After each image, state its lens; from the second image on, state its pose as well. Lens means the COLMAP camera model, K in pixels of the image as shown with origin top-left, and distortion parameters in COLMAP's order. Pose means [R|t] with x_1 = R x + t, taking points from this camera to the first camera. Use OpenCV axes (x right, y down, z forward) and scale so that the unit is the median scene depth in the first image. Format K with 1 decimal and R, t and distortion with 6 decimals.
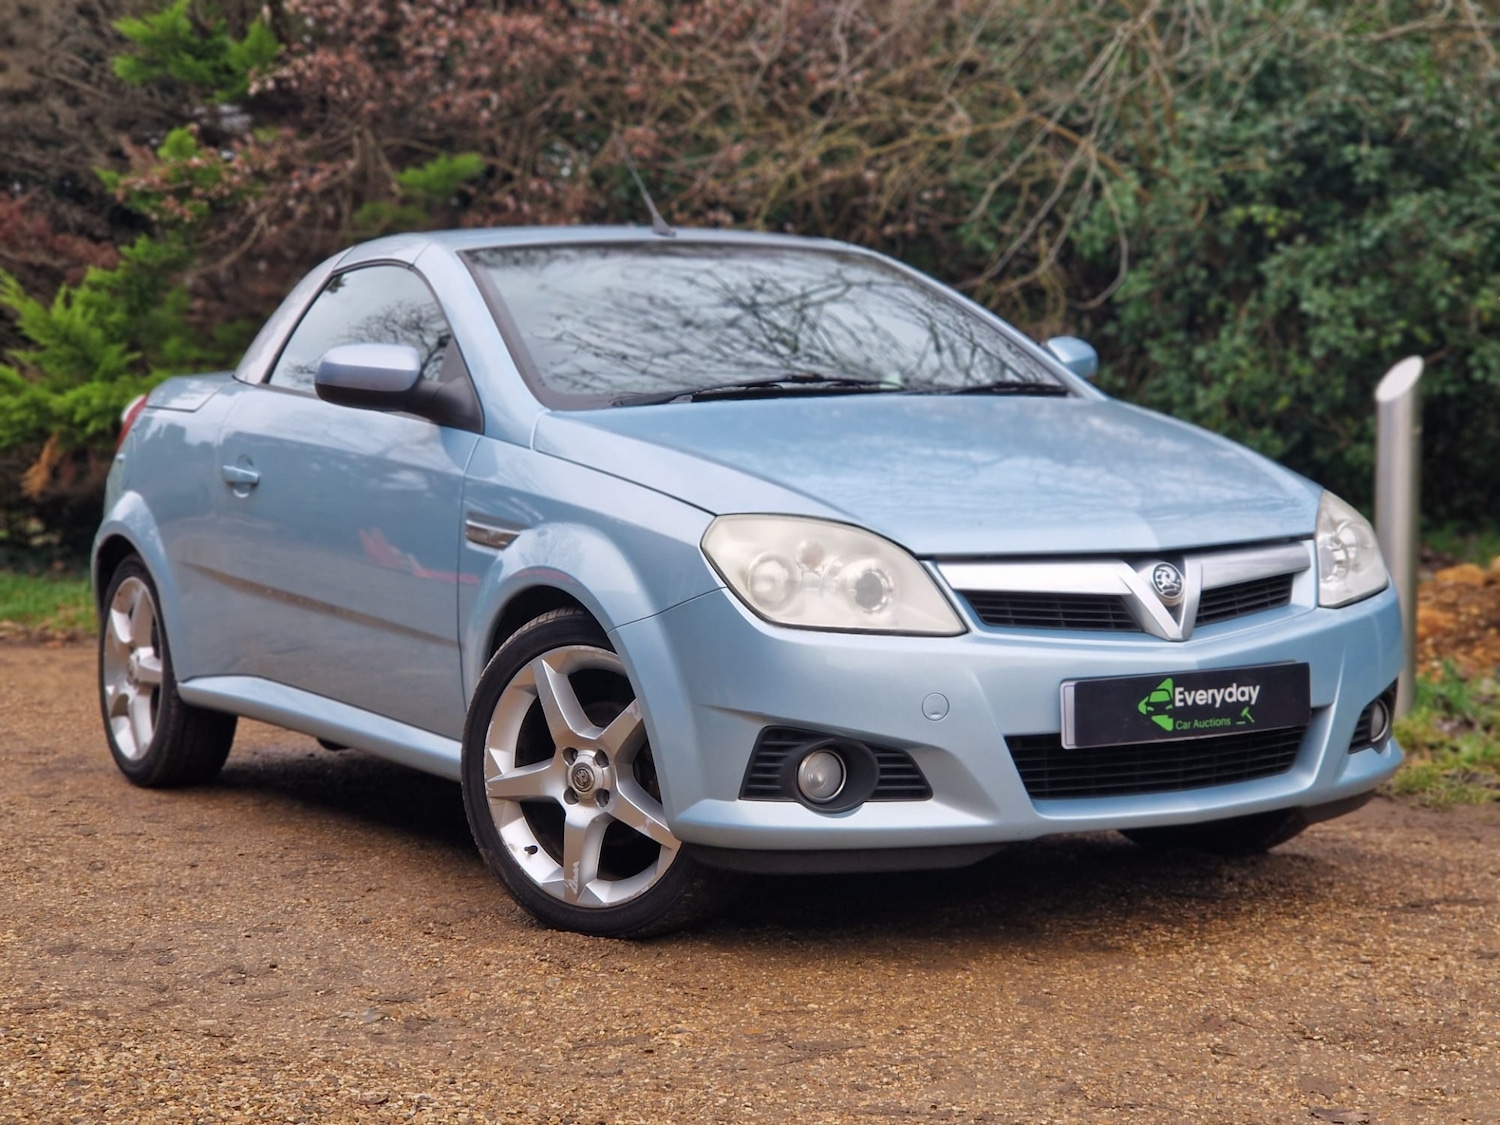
lens RADIAL K [[2810.6, 0, 764.0], [0, 2810.6, 557.5], [0, 0, 1]] dist [0.011099, 0.372931]
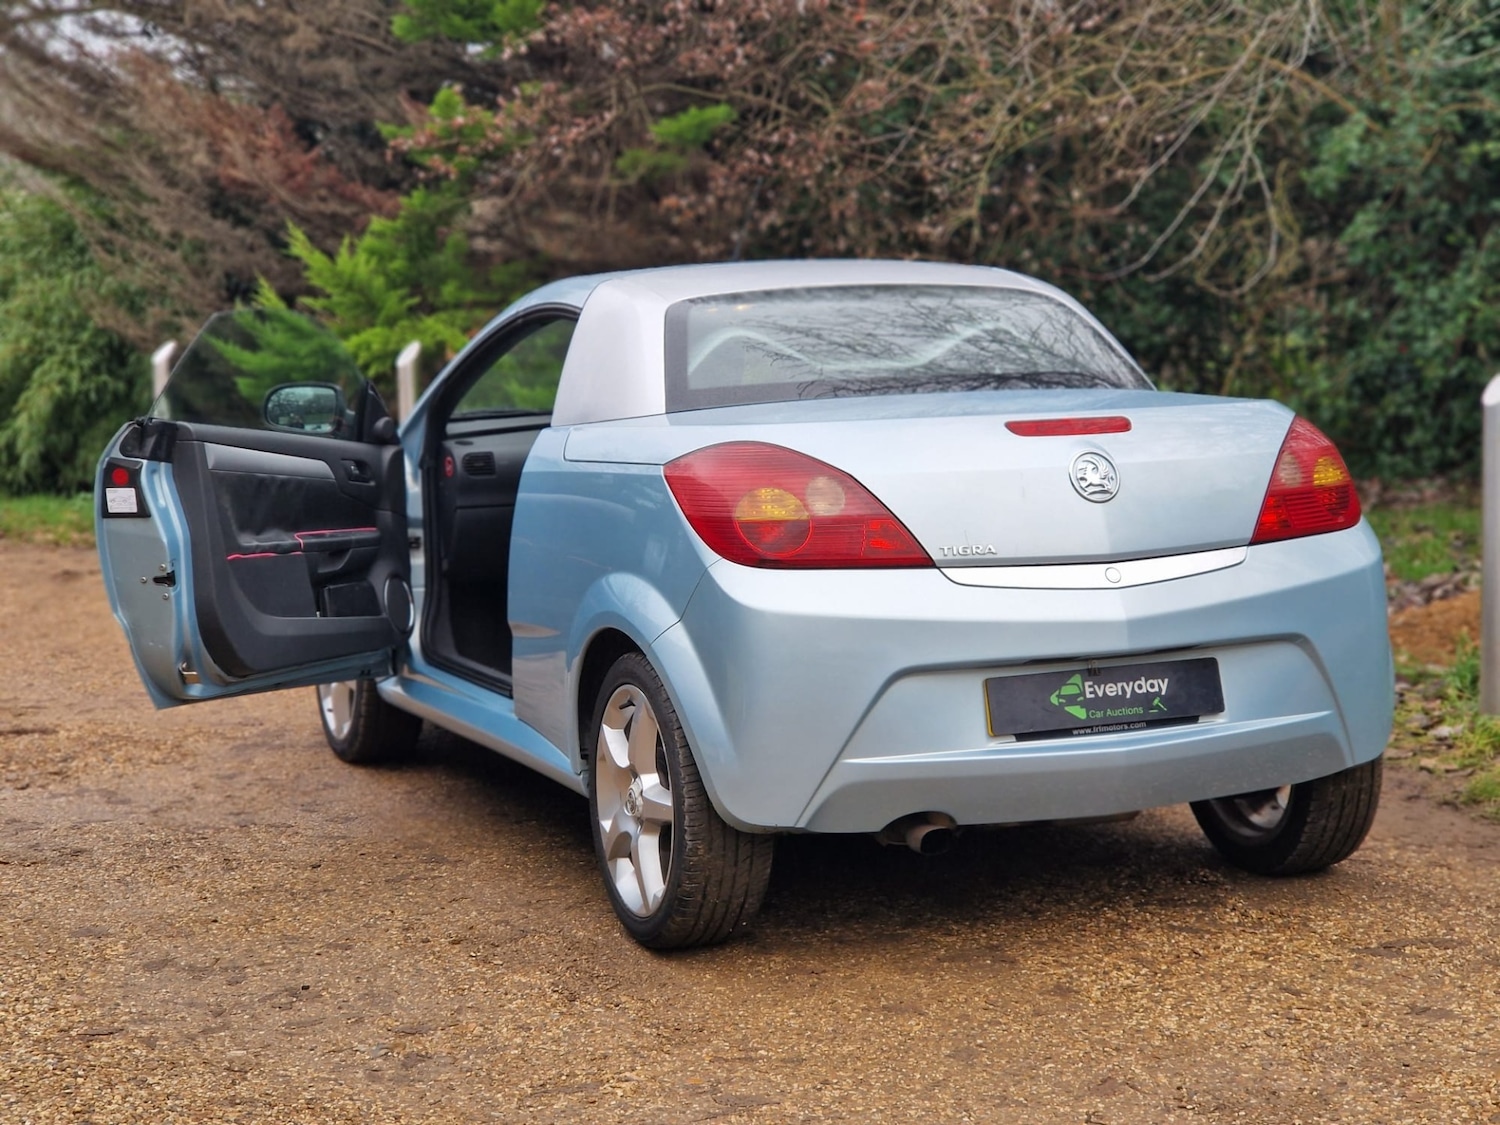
lens RADIAL K [[2802.6, 0, 757.5], [0, 2802.6, 541.3], [0, 0, 1]] dist [0.015656, 0.357187]
pose [[0.989147, 0.000301, -0.146929, 0.111645], [0.007034, 0.998754, 0.049396, -0.060820], [0.146761, -0.049893, 0.987913, -0.052821]]
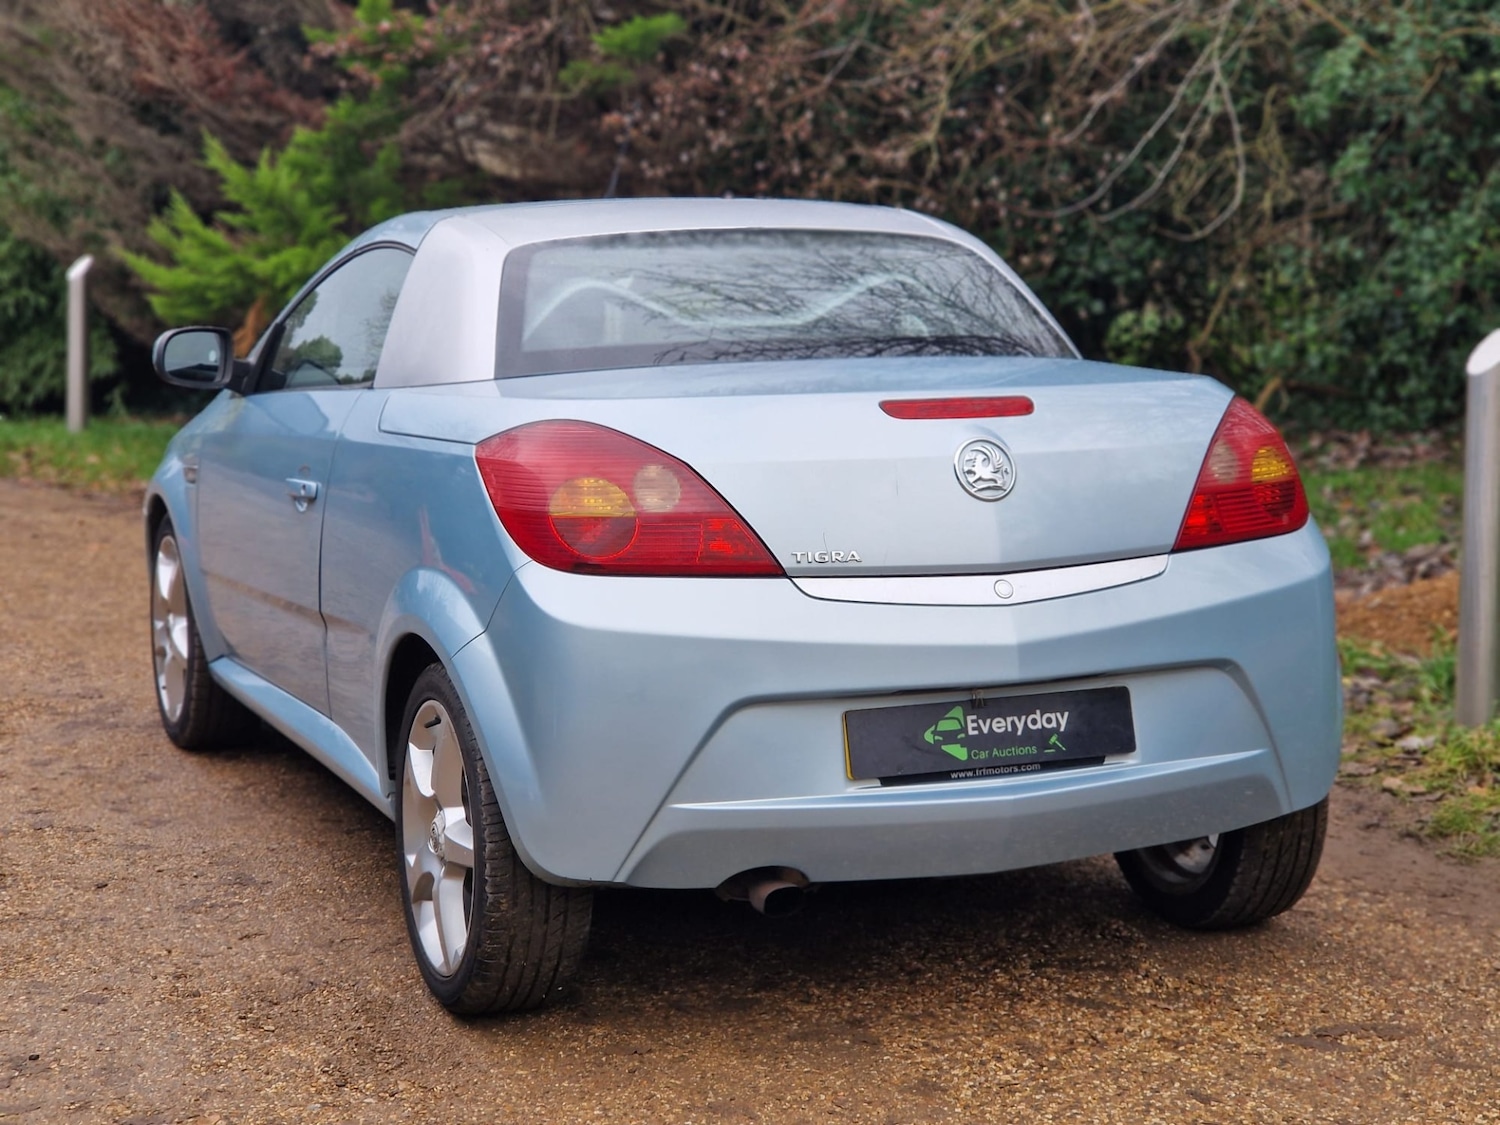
lens RADIAL K [[2810.8, 0, 742.4], [0, 2810.8, 530.4], [0, 0, 1]] dist [0.020461, 0.278209]
pose [[0.987621, 0.024251, -0.154975, 0.135523], [-0.012506, 0.997006, 0.076311, -0.074483], [0.156362, -0.073428, 0.984967, 0.076964]]
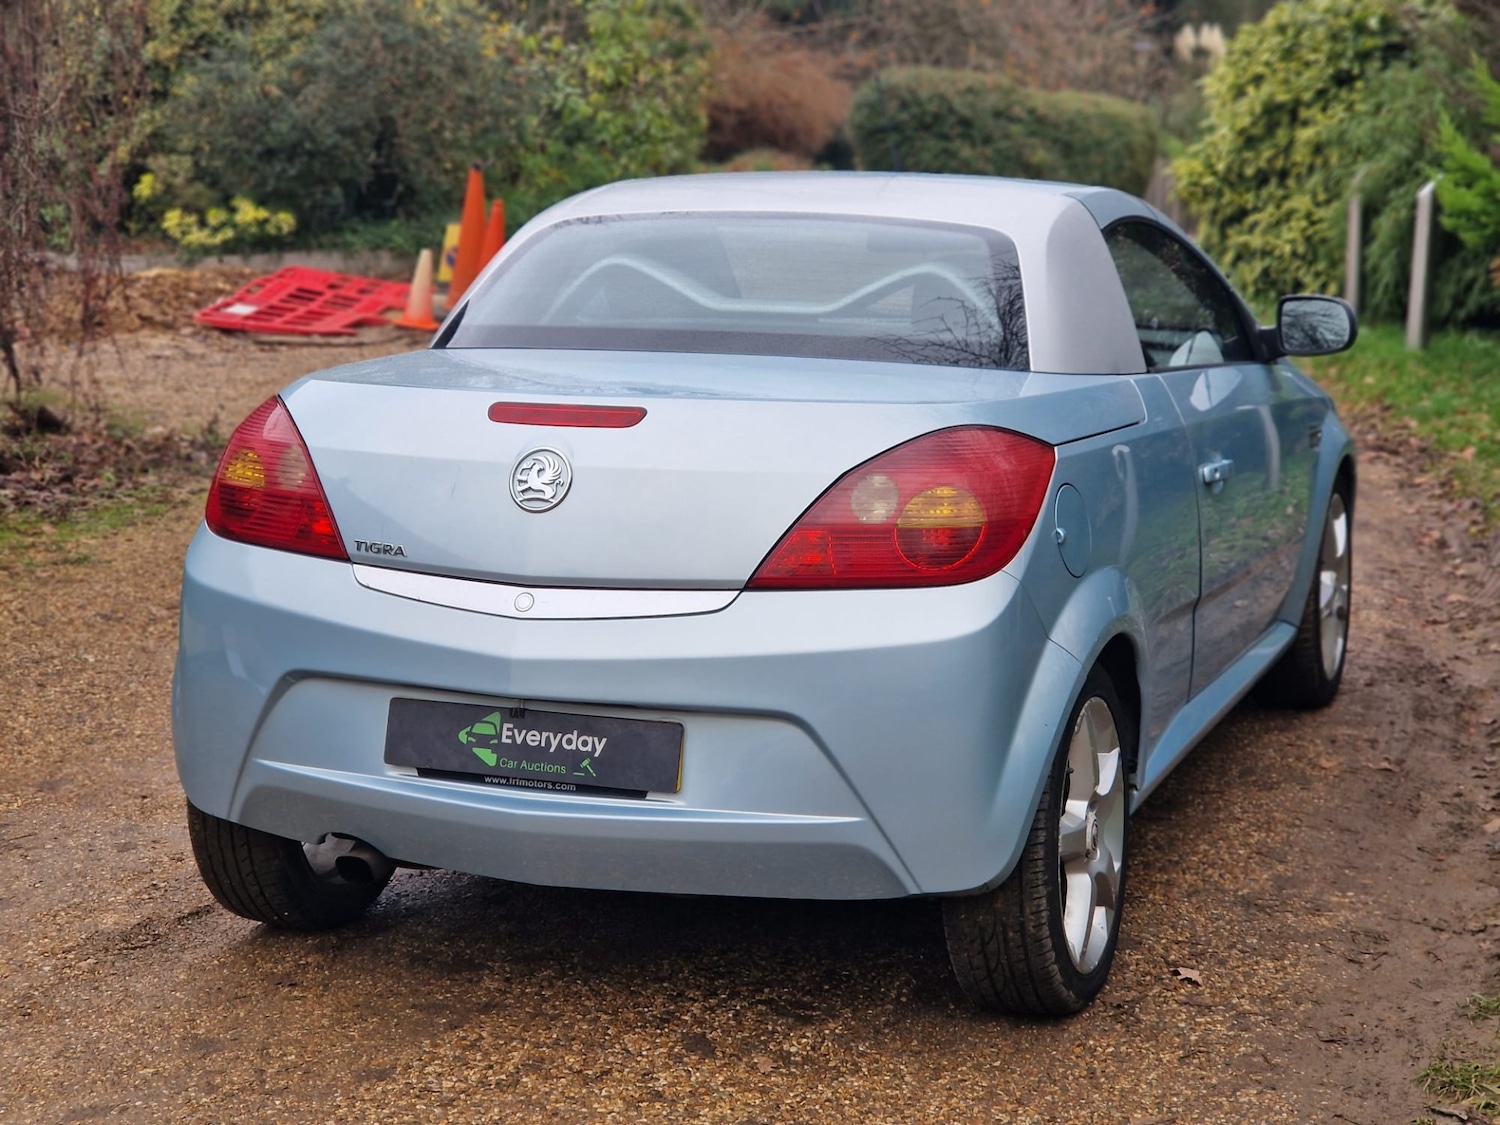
lens RADIAL K [[2798.8, 0, 754.3], [0, 2798.8, 564.3], [0, 0, 1]] dist [0.013806, 0.431327]
pose [[0.634794, 0.148621, -0.758254, 0.601870], [-0.047645, 0.986989, 0.153567, -0.120320], [0.771211, -0.061356, 0.633615, 0.357234]]
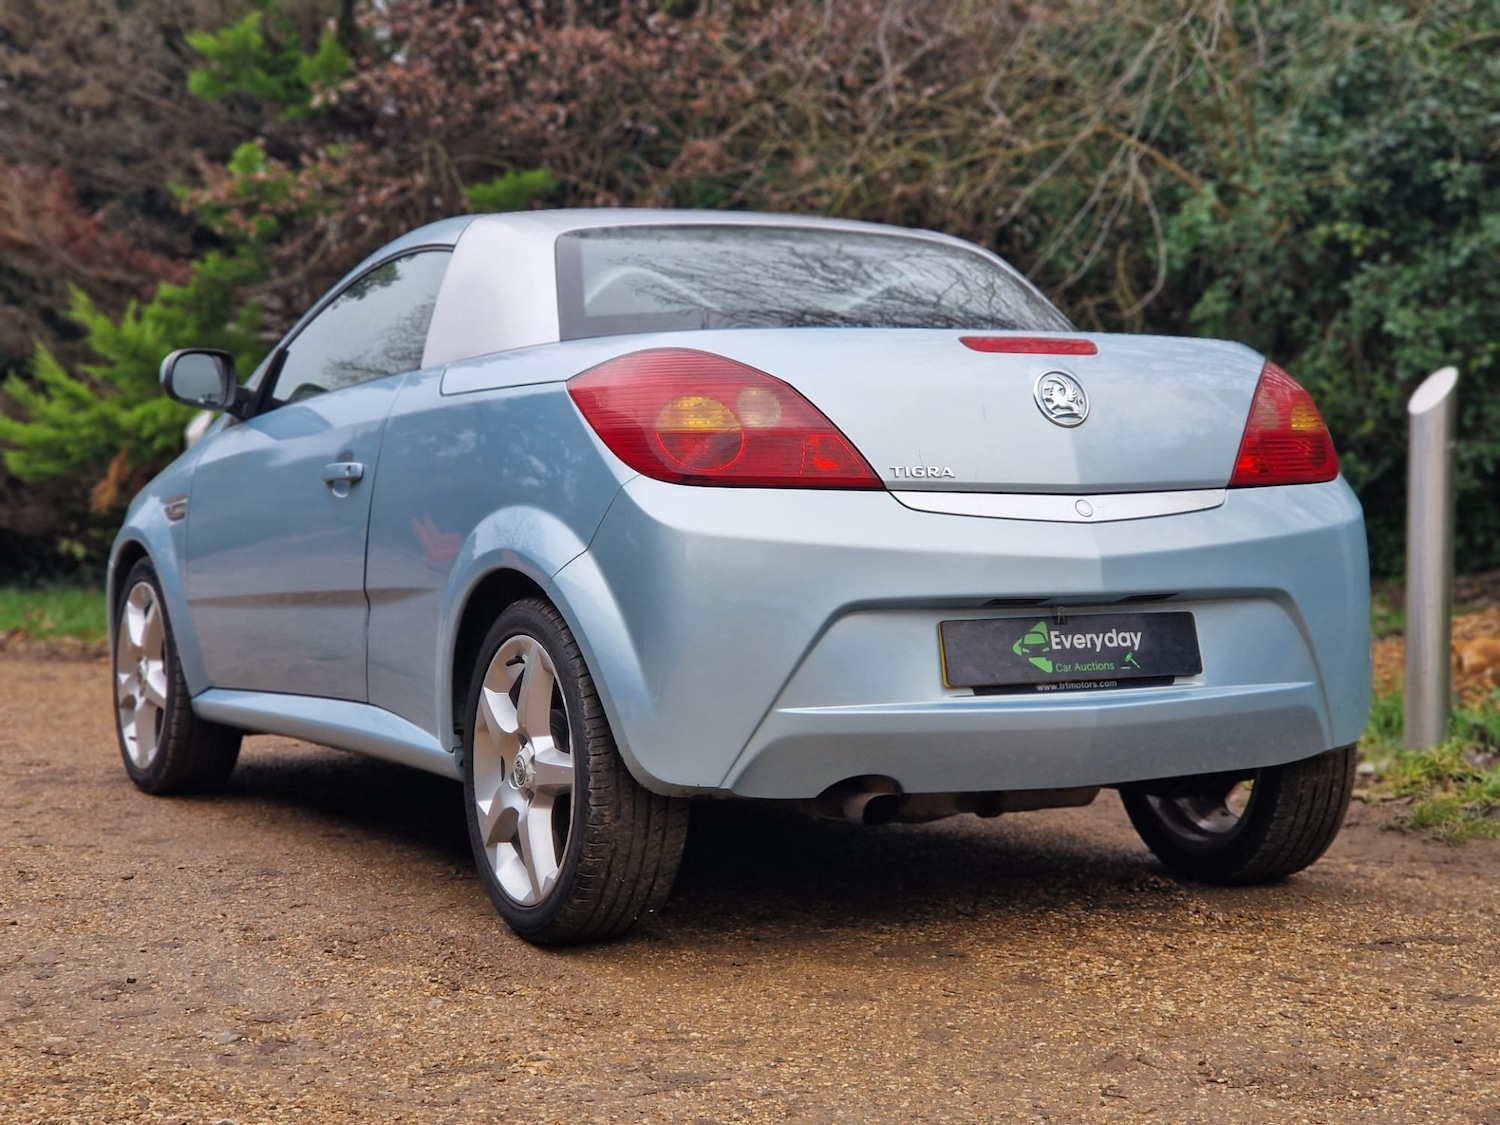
lens RADIAL K [[2810.2, 0, 748.5], [0, 2810.2, 538.4], [0, 0, 1]] dist [0.018880, 0.312226]
pose [[0.998018, 0.010458, -0.062051, 0.057230], [-0.011686, 0.999742, -0.019457, 0.007869], [0.061831, 0.020144, 0.997883, 0.041266]]
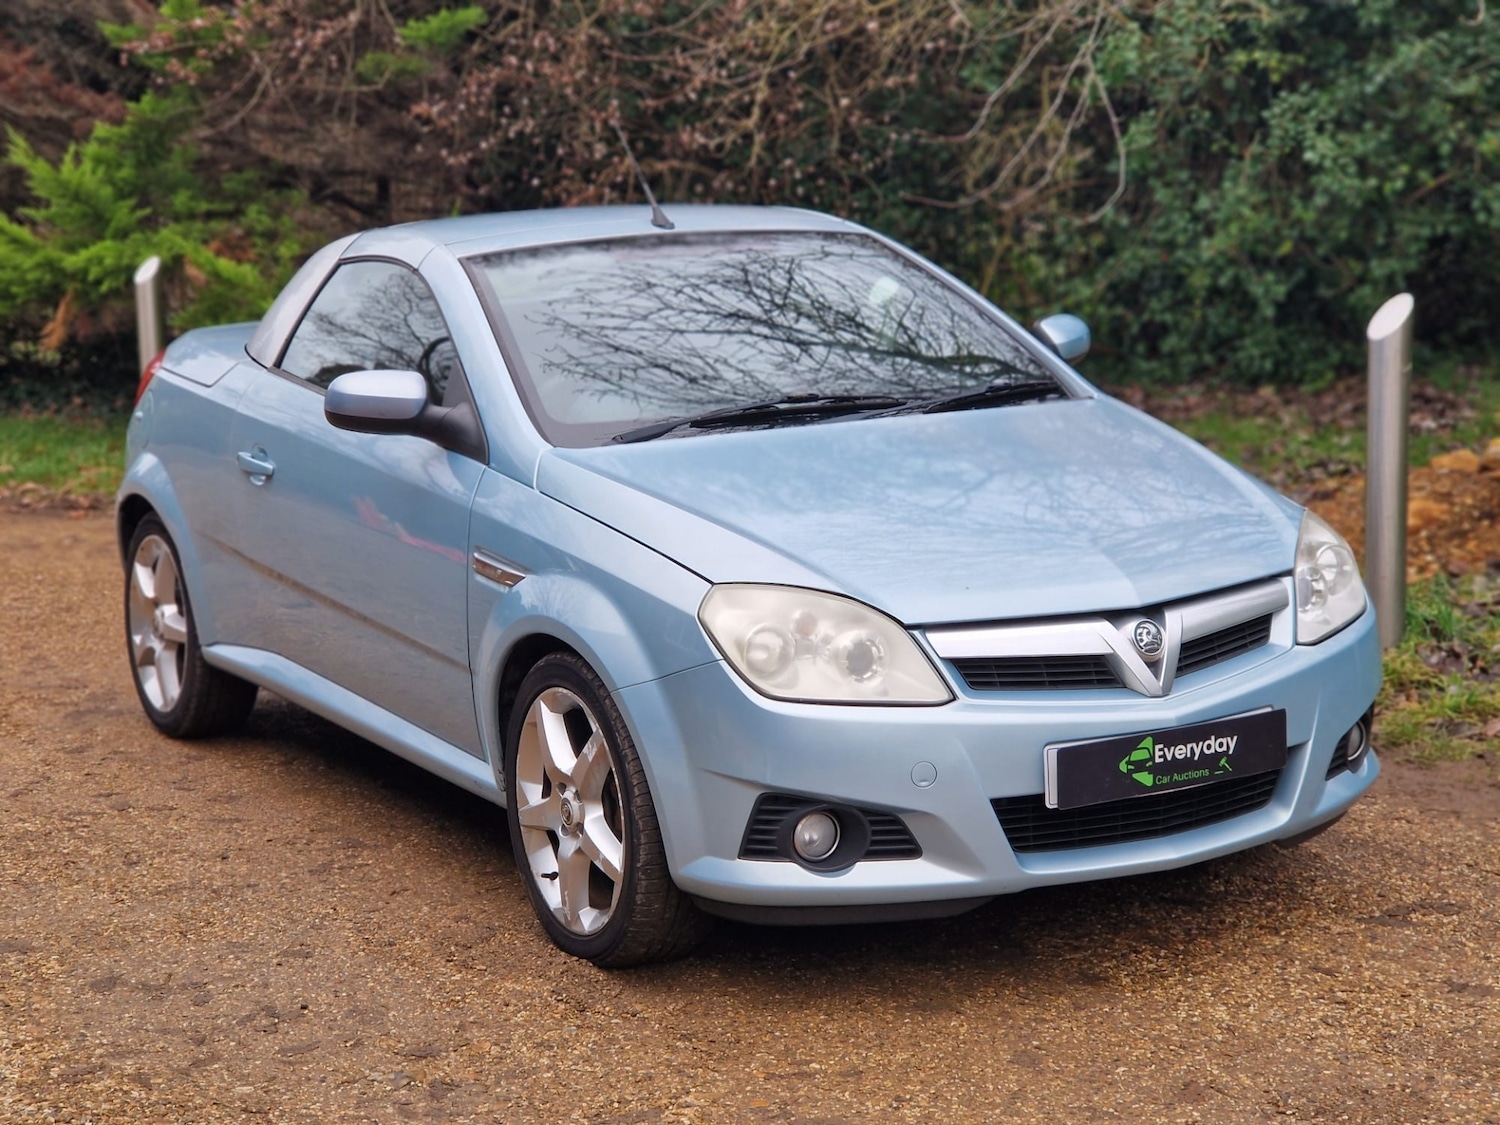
lens RADIAL K [[2804.7, 0, 749.9], [0, 2804.7, 539.1], [0, 0, 1]] dist [0.046997, 0.106420]
pose [[0.999806, -0.015854, -0.011677, 0.005335], [0.016883, 0.995426, 0.094035, -0.086348], [0.010132, -0.094214, 0.995500, -0.021356]]
